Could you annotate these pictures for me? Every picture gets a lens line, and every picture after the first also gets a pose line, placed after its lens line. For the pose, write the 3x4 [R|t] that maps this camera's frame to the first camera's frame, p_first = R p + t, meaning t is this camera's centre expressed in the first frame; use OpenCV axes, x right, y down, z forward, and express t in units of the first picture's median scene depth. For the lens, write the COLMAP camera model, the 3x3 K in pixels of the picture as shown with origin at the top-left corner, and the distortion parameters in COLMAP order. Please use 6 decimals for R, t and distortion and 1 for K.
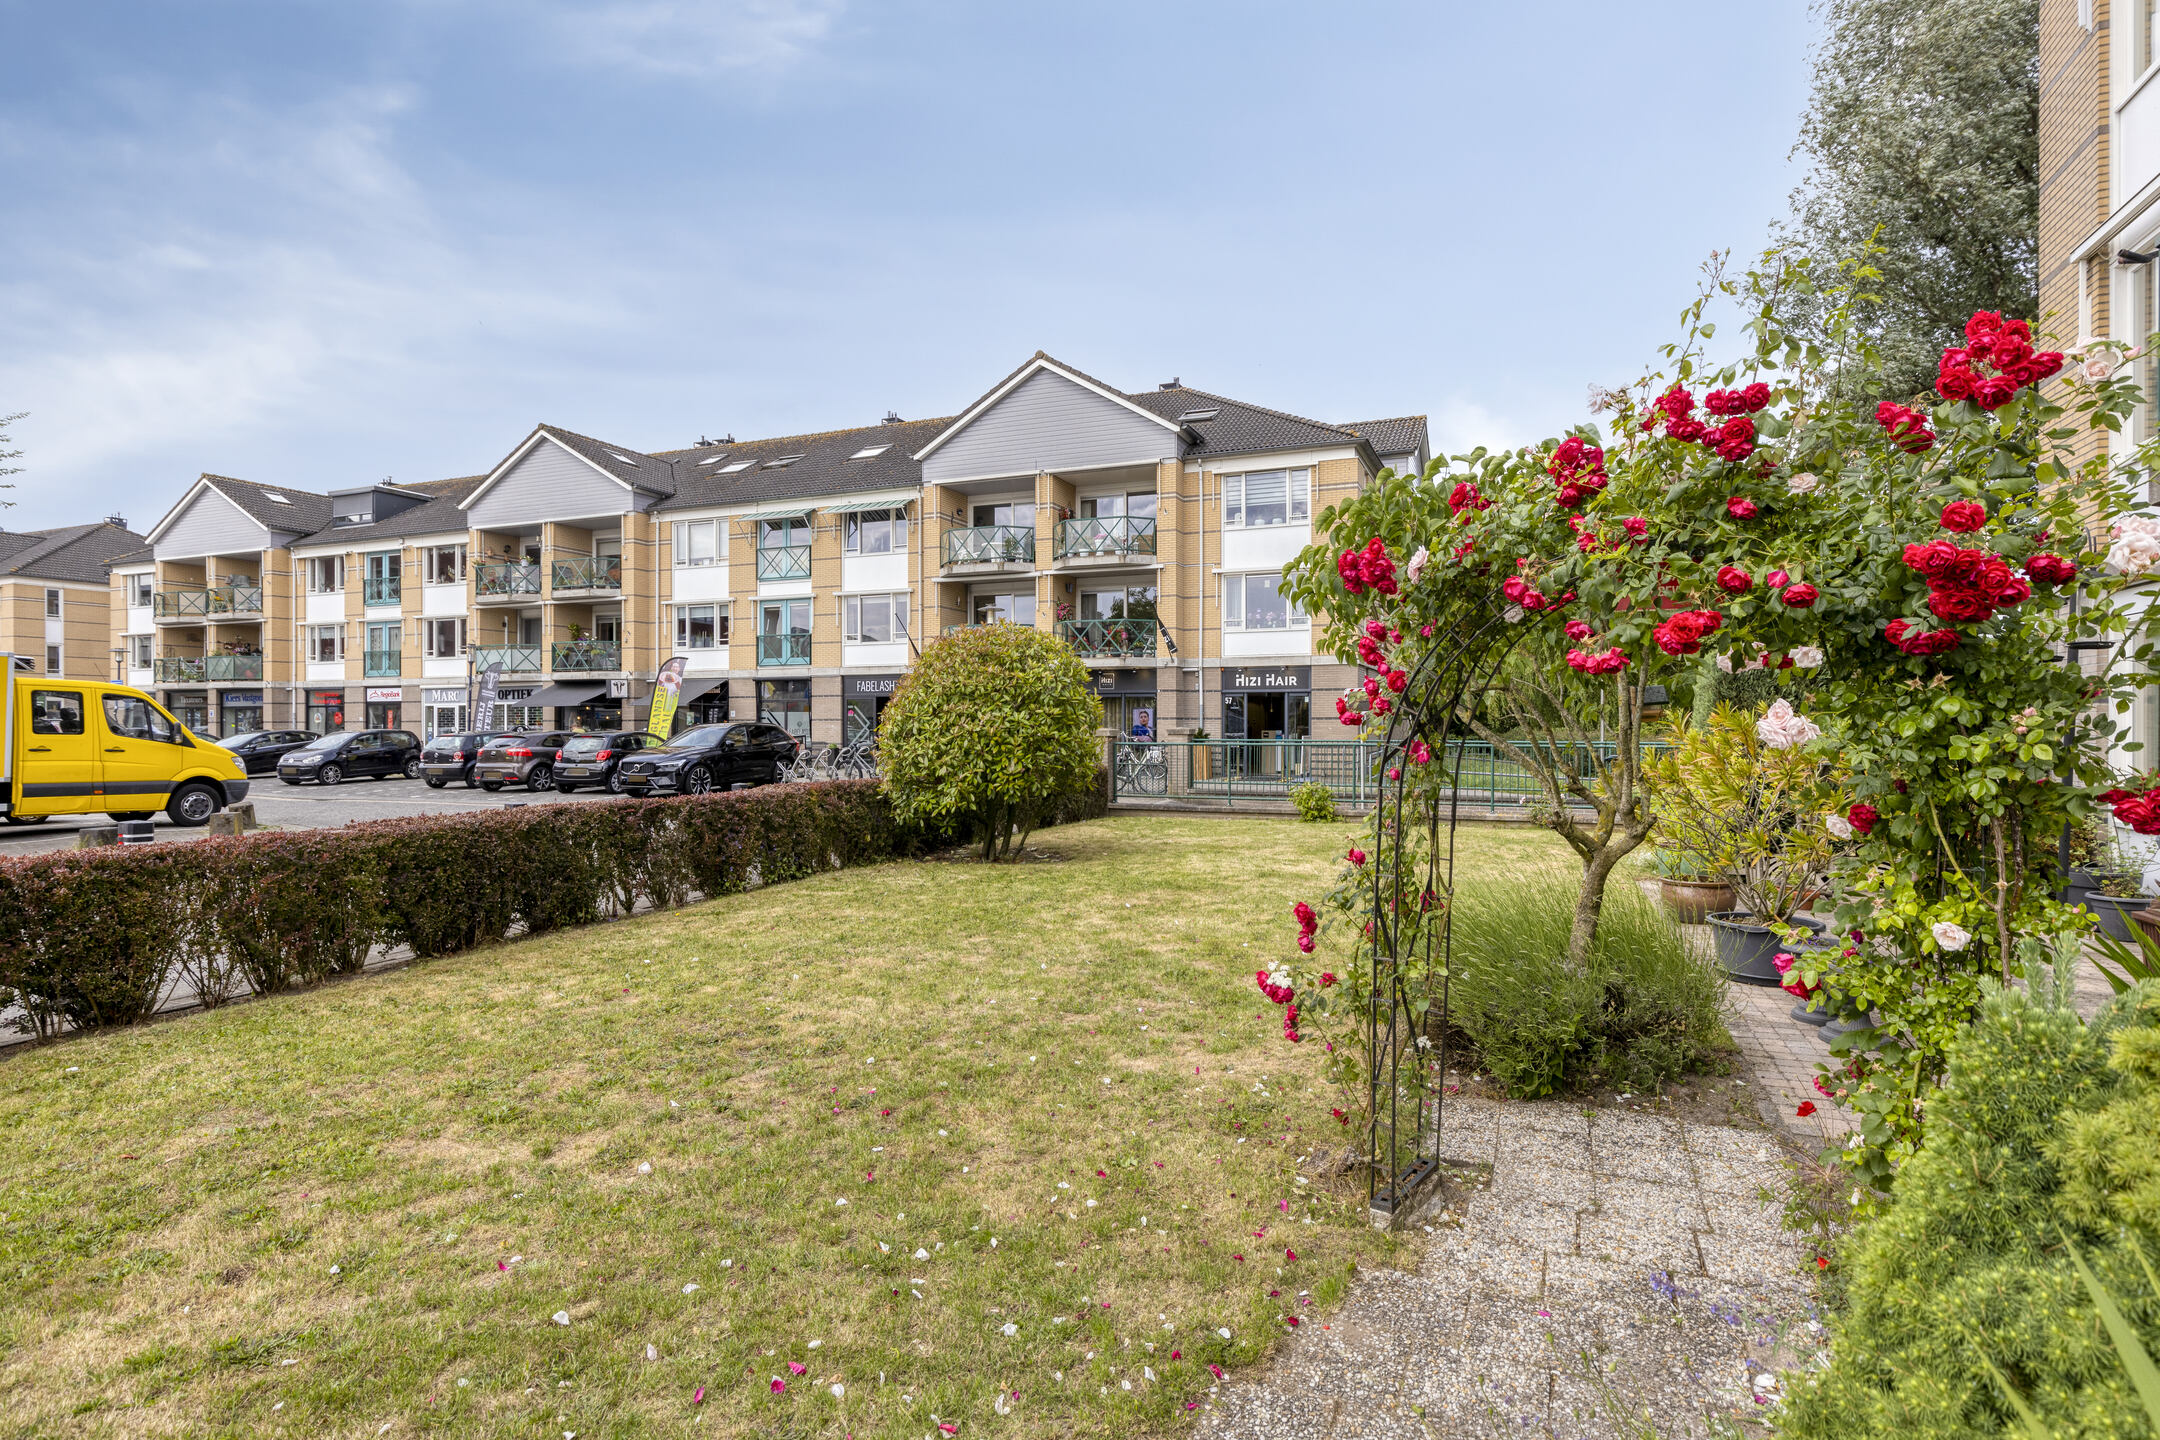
lens RADIAL K [[1117.5, 0, 1082.8], [0, 1117.5, 718.7], [0, 0, 1]] dist [-0.001234, 0.001164]
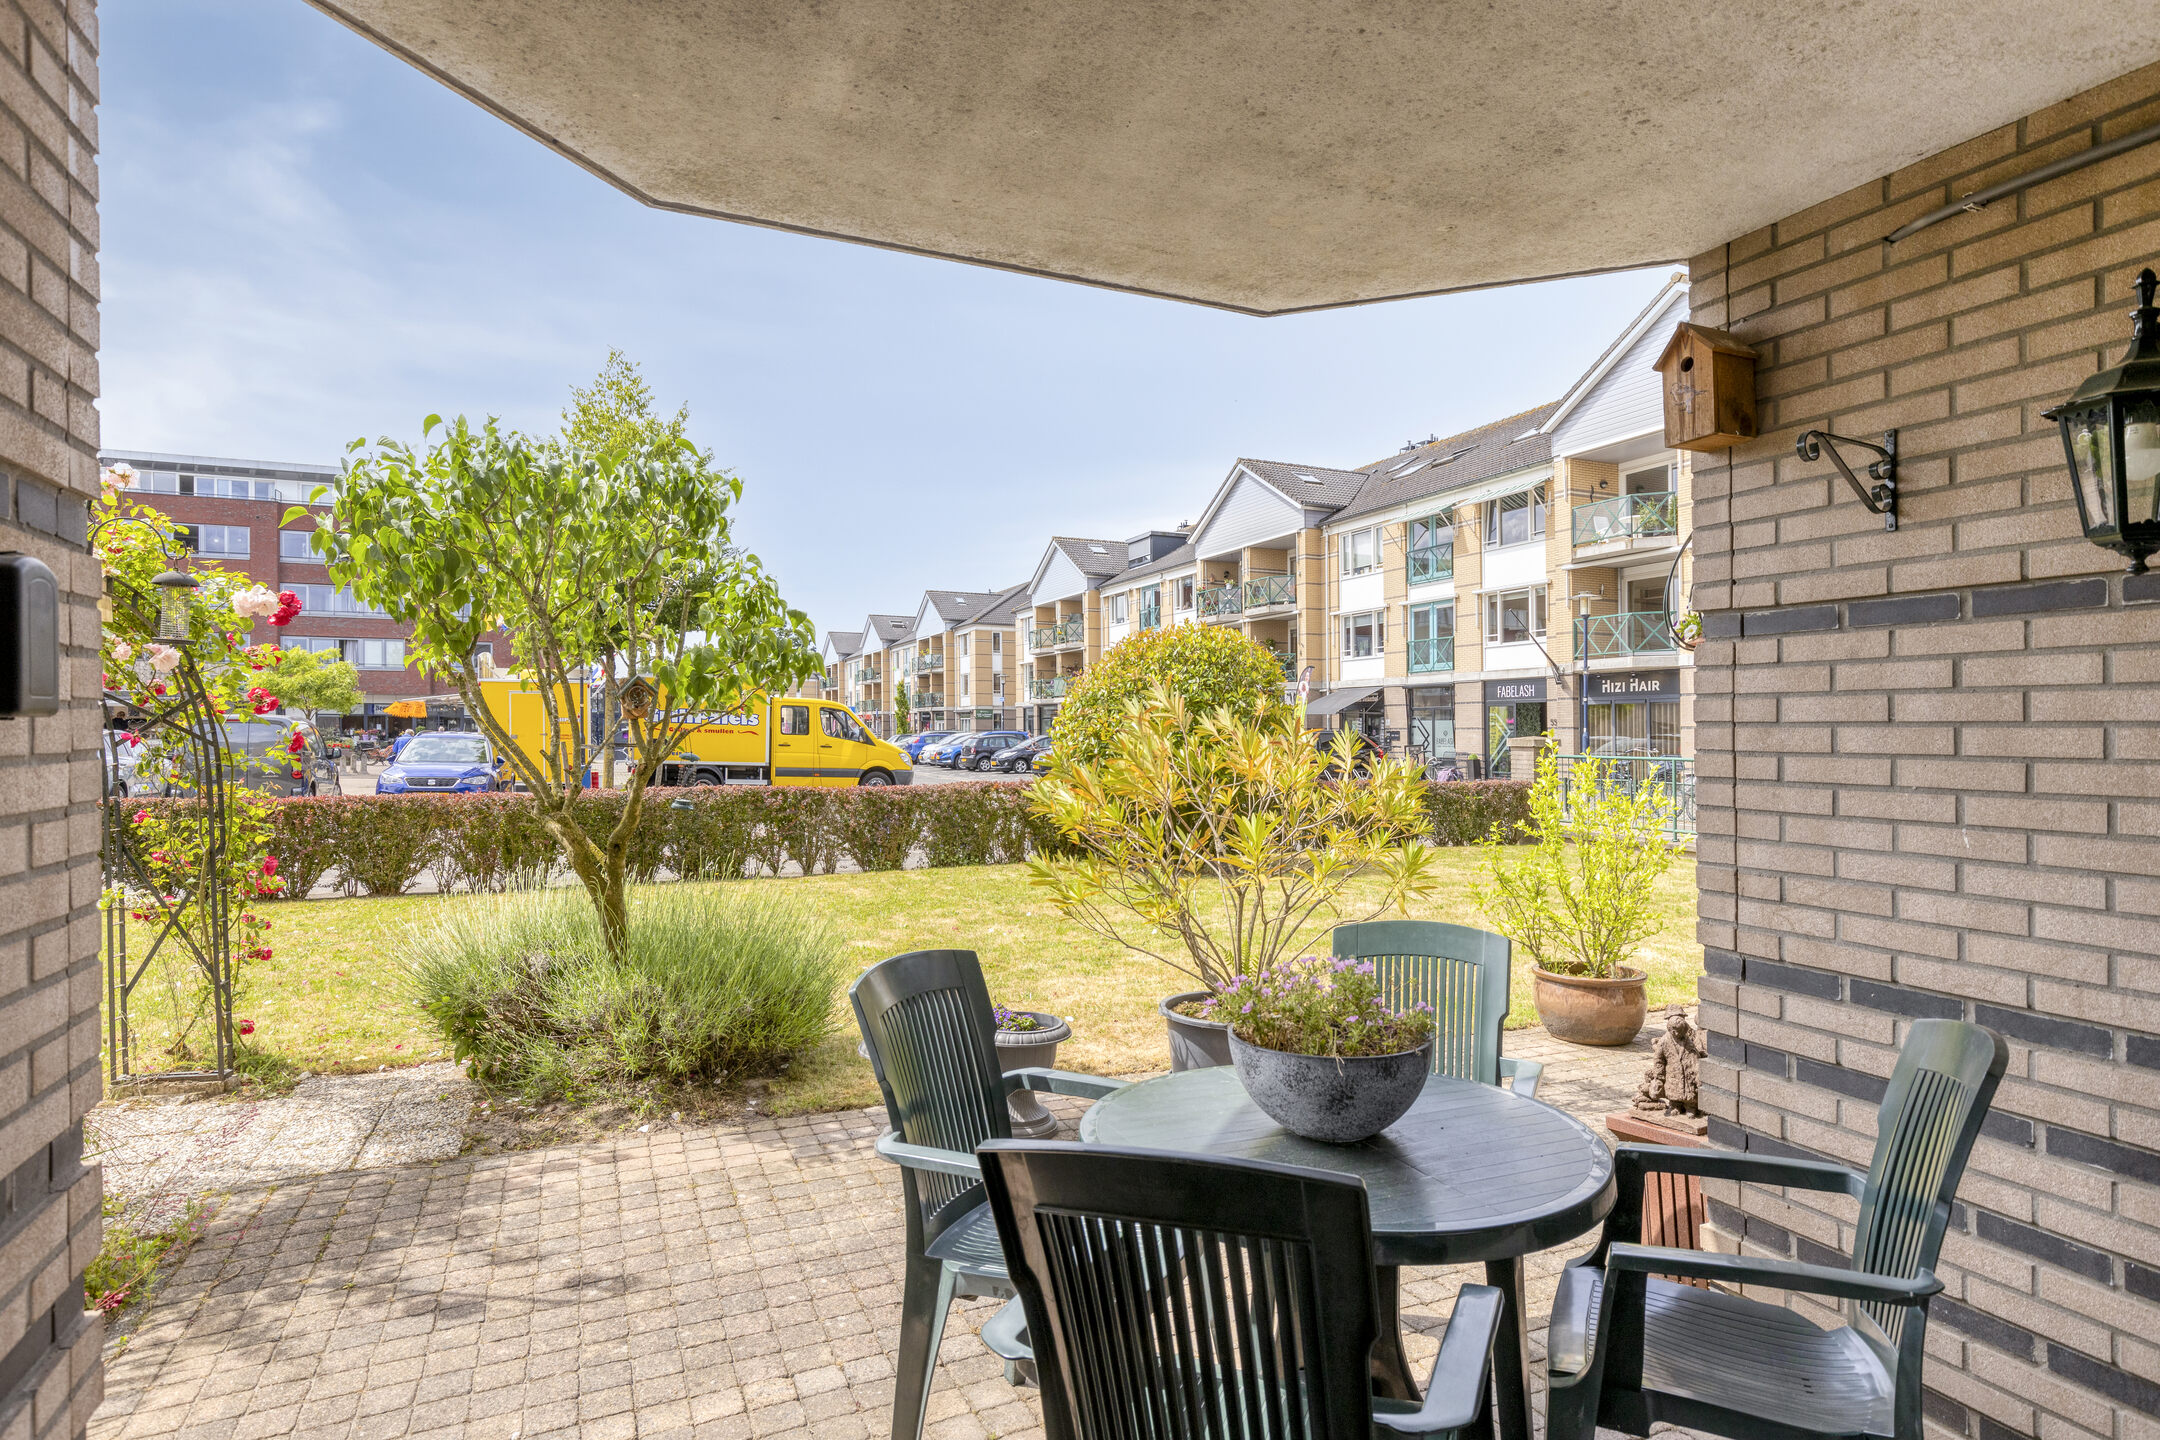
lens RADIAL K [[1145.1, 0, 1077.9], [0, 1145.1, 738.7], [0, 0, 1]] dist [0.005126, 0.000141]
pose [[0.720403, 0.009527, -0.693490, 0.191822], [-0.004044, 0.999946, 0.009536, 0.001758], [0.693544, -0.004065, 0.720403, 0.080395]]
